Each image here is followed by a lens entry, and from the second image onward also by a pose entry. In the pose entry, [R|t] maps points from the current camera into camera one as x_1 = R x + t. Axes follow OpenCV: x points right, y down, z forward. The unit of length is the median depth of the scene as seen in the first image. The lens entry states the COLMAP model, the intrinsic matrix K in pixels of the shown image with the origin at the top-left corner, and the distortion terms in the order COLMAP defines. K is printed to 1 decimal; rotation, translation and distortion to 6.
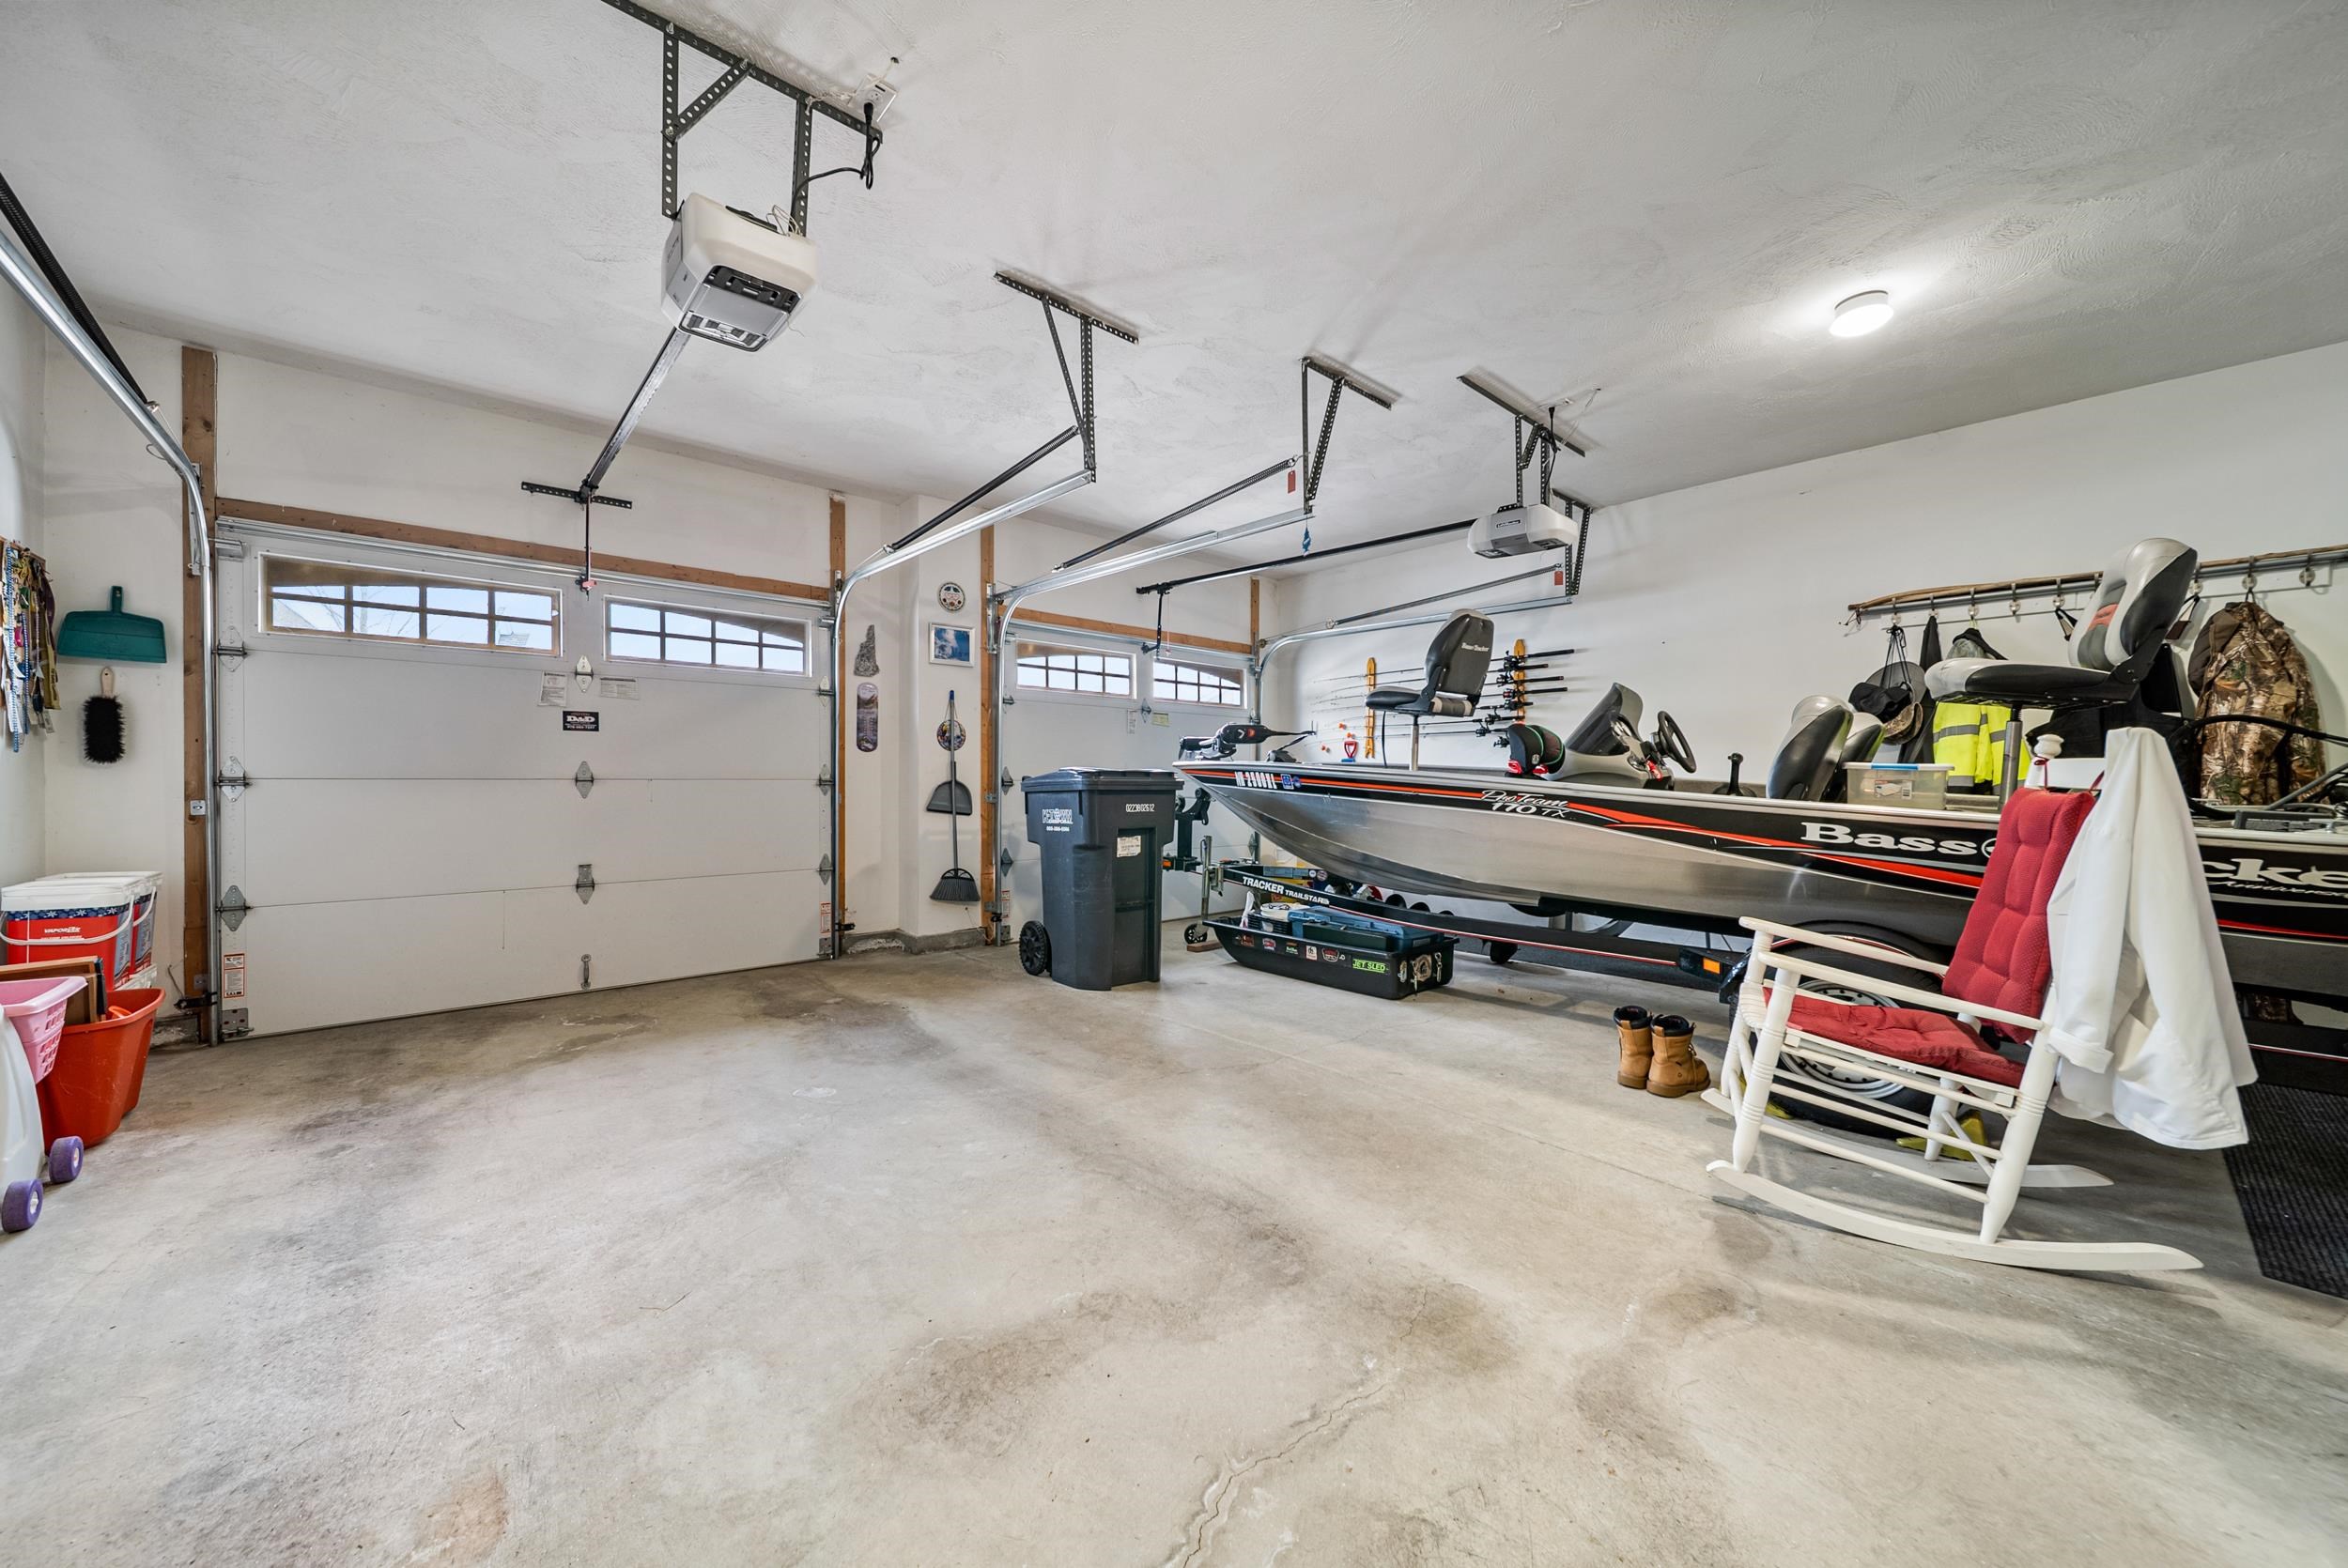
lens RADIAL K [[830.1, 0, 1174.0], [0, 830.1, 784.0], [0, 0, 1]] dist [0.000376, -0.001826]
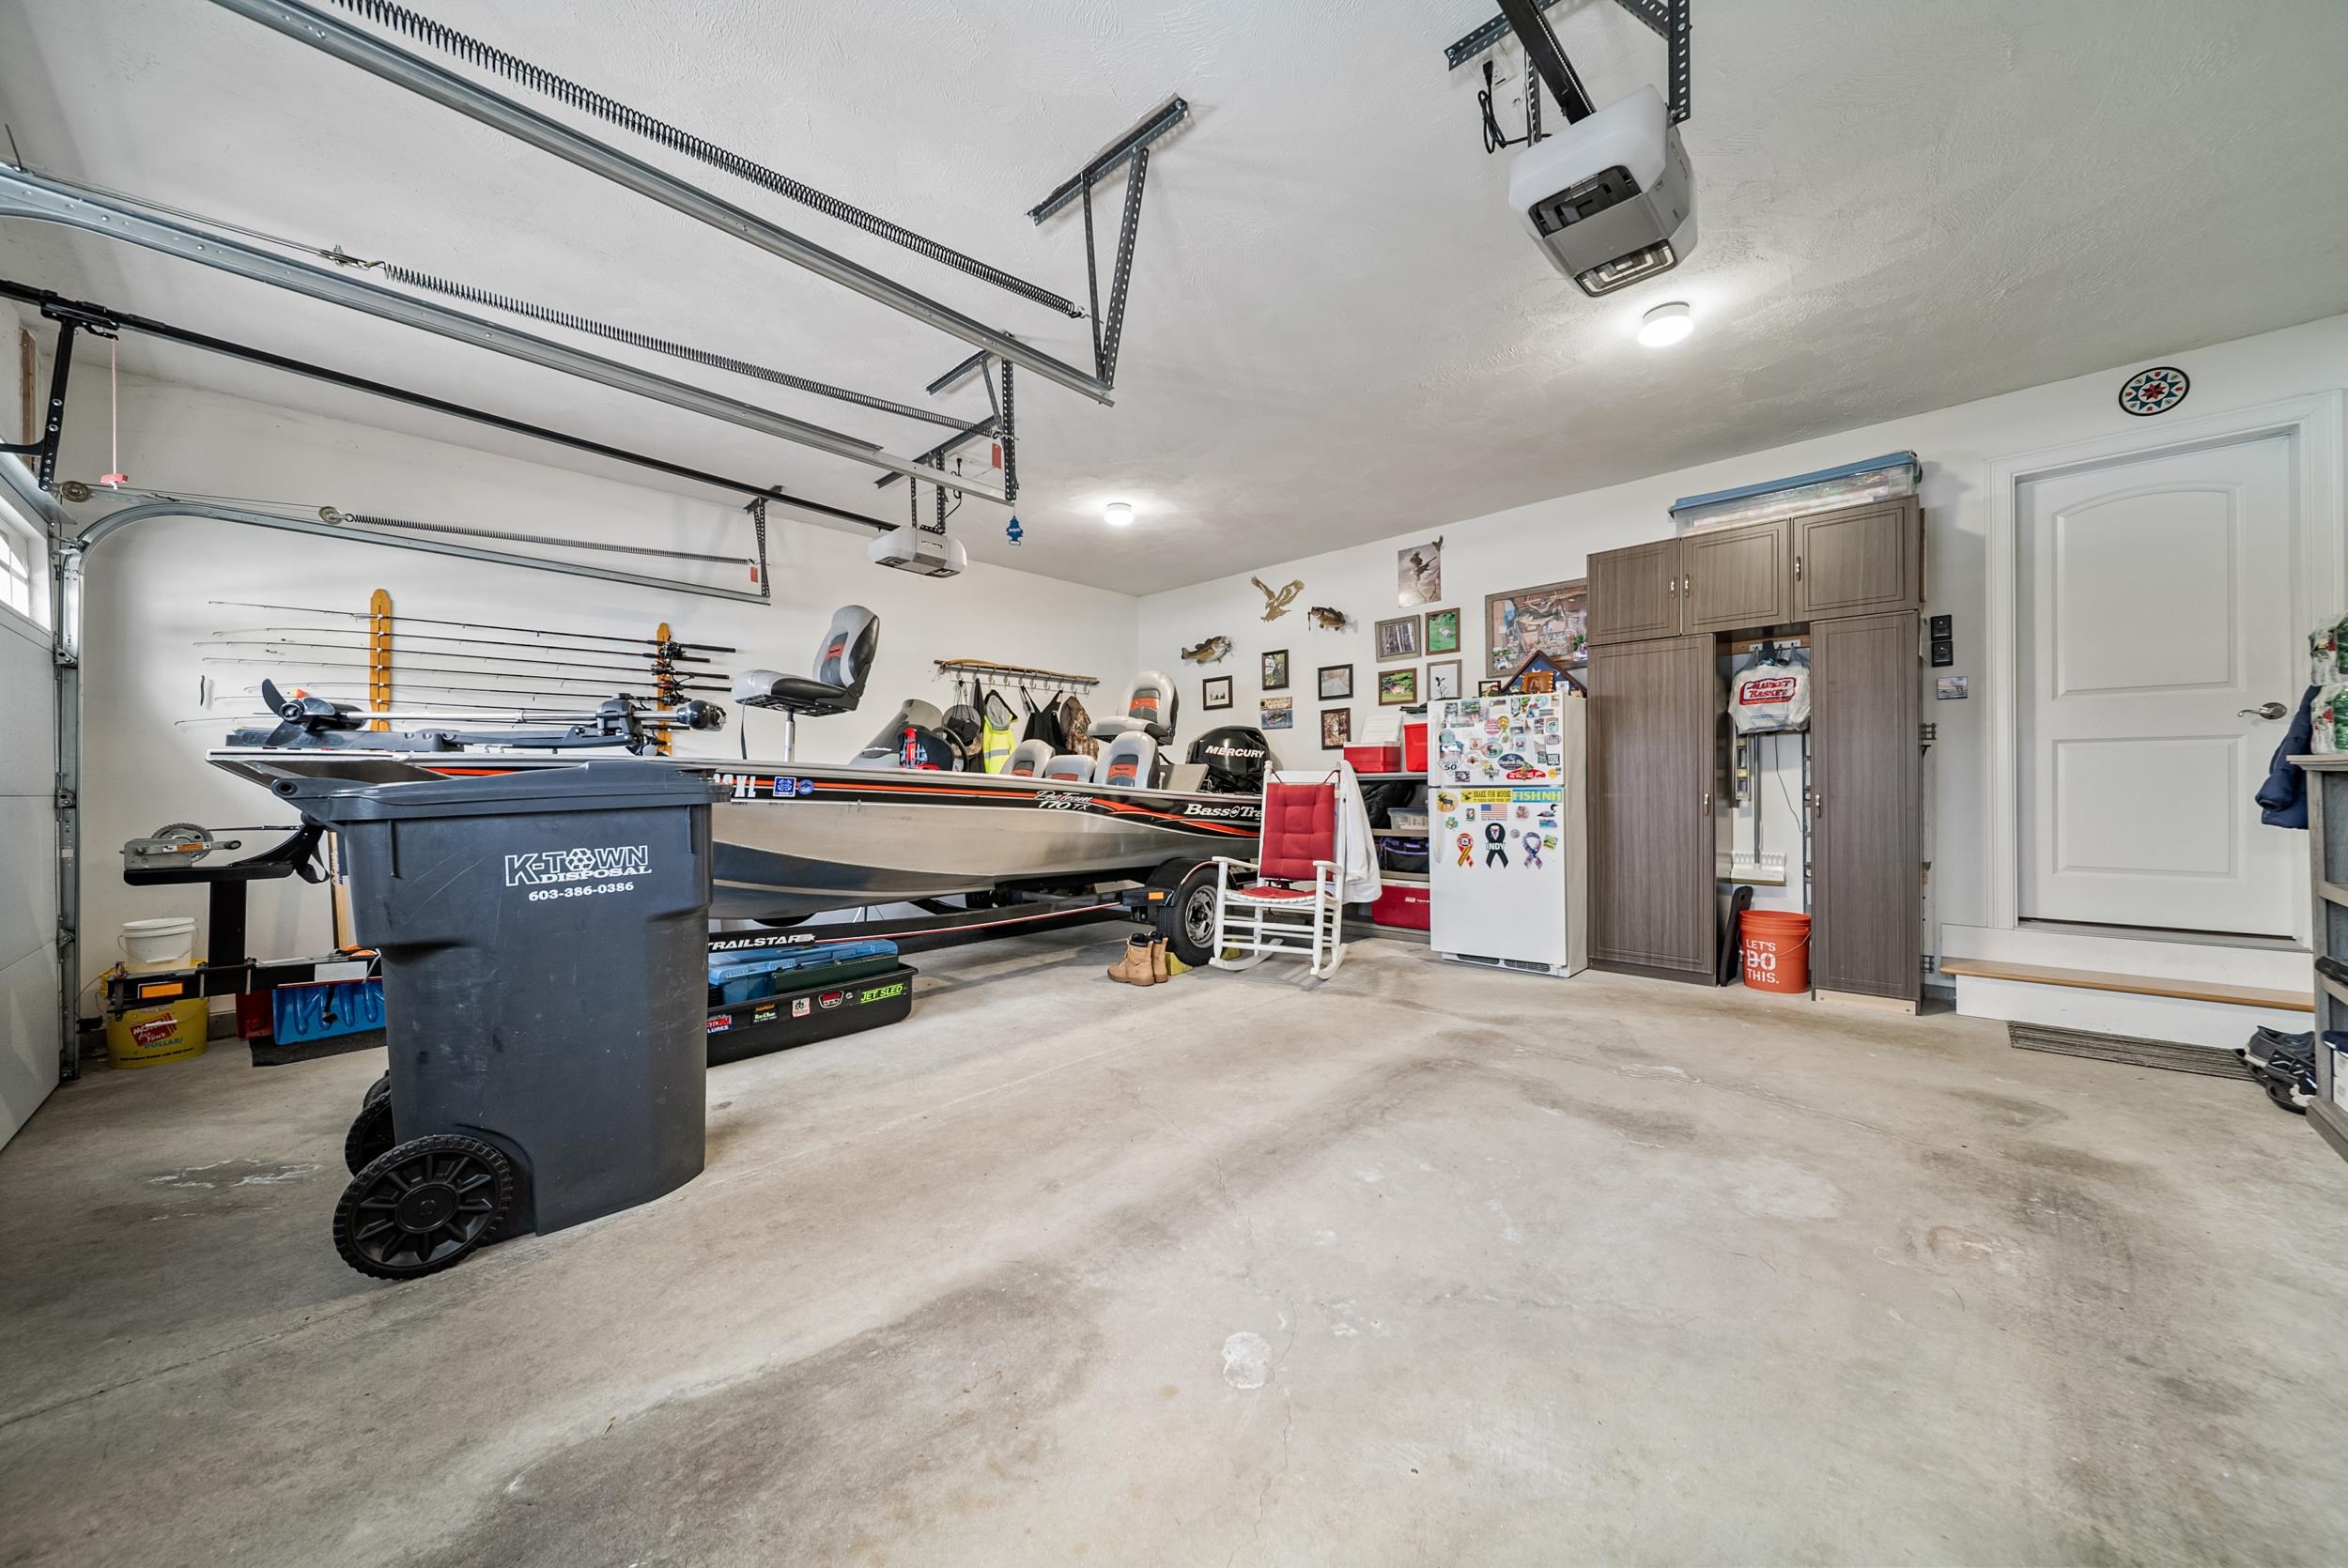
lens RADIAL K [[830.1, 0, 1174.0], [0, 830.1, 784.0], [0, 0, 1]] dist [0.000376, -0.001826]
pose [[-0.077971, -0.002257, 0.996953, -0.888458], [0.014747, 0.999885, 0.003417, -0.003546], [-0.996847, 0.014969, -0.077928, 0.997689]]
